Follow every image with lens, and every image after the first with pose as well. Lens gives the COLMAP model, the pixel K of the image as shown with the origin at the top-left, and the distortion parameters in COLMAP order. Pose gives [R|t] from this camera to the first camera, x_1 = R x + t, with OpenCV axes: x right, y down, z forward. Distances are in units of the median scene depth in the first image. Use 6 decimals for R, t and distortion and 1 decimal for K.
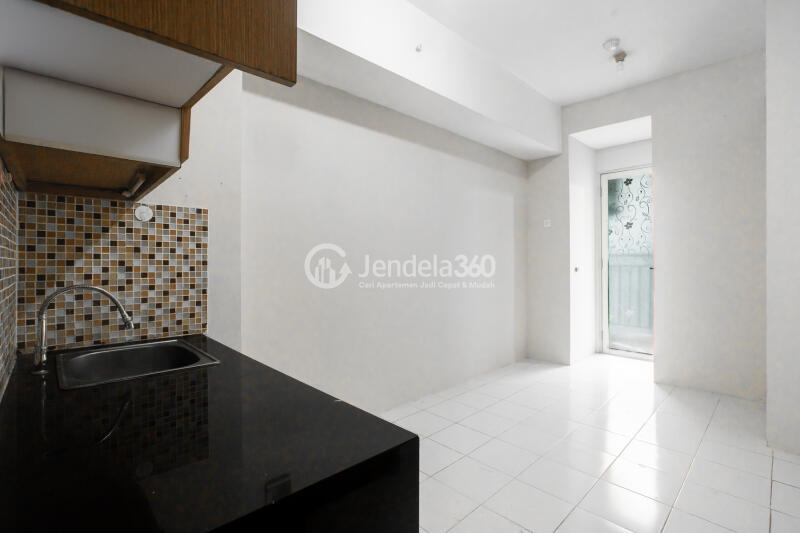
lens RADIAL K [[373.4, 0, 398.4], [0, 373.4, 261.4], [0, 0, 1]] dist [-0.011537, 0.003940]
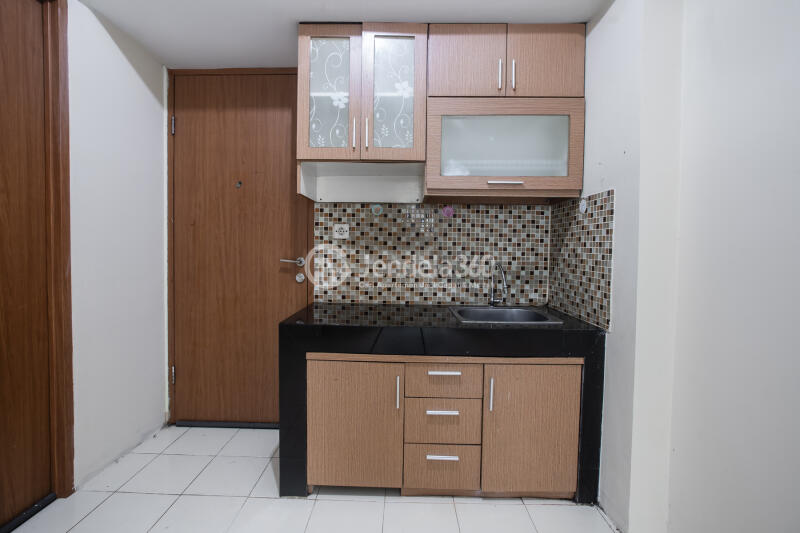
lens RADIAL K [[373.4, 0, 396.5], [0, 373.4, 264.3], [0, 0, 1]] dist [-0.011537, 0.003940]
pose [[-0.708437, 0.025438, -0.705315, 0.463843], [-0.011721, 0.998788, 0.047795, -0.001232], [0.705677, 0.042126, -0.707281, 1.281808]]
